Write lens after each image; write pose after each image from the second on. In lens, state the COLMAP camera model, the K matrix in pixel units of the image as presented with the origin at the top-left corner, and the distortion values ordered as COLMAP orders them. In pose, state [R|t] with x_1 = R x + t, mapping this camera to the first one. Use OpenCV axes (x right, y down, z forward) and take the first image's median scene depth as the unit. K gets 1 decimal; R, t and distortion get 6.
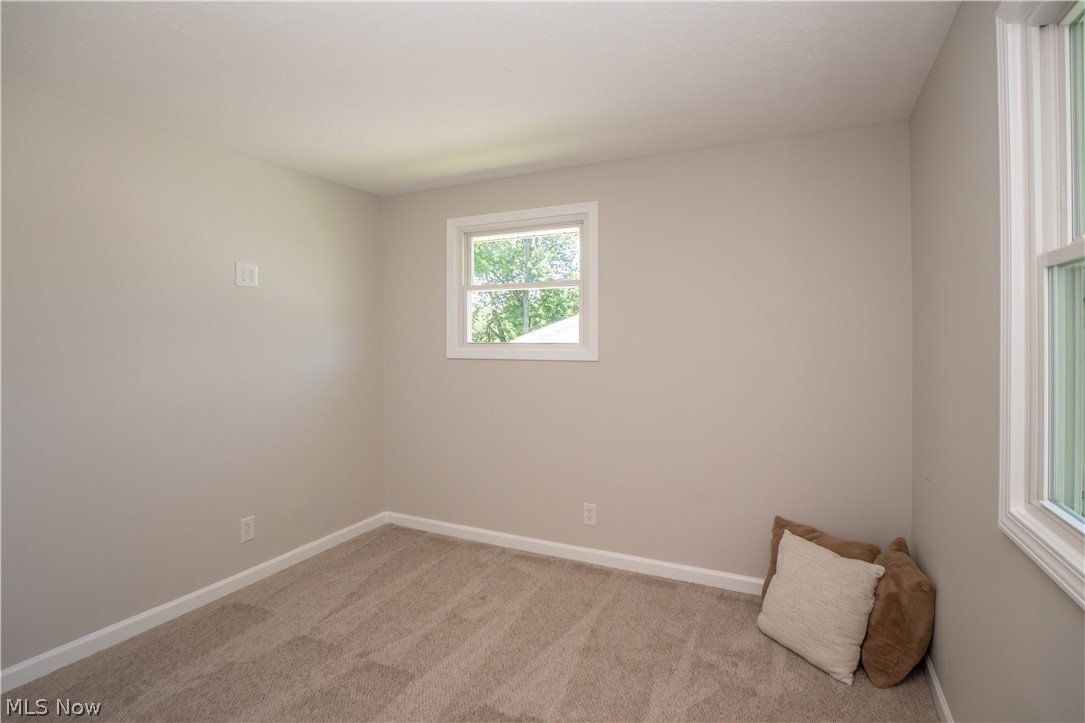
lens RADIAL K [[536.8, 0, 530.3], [0, 536.8, 338.7], [0, 0, 1]] dist [-0.047533, 0.010952]
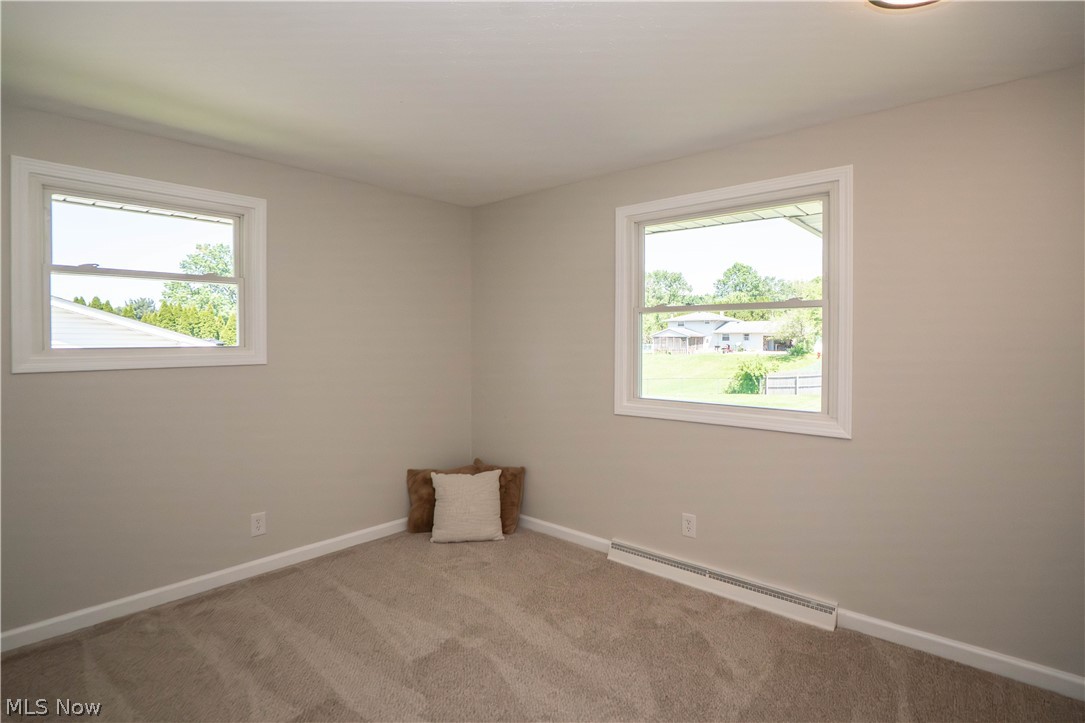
lens RADIAL K [[536.8, 0, 538.3], [0, 536.8, 361.4], [0, 0, 1]] dist [-0.047533, 0.010952]
pose [[0.259162, -0.035630, 0.965176, -0.719238], [0.003347, 0.999346, 0.035993, 0.003085], [-0.965828, -0.006098, 0.259112, 0.287790]]
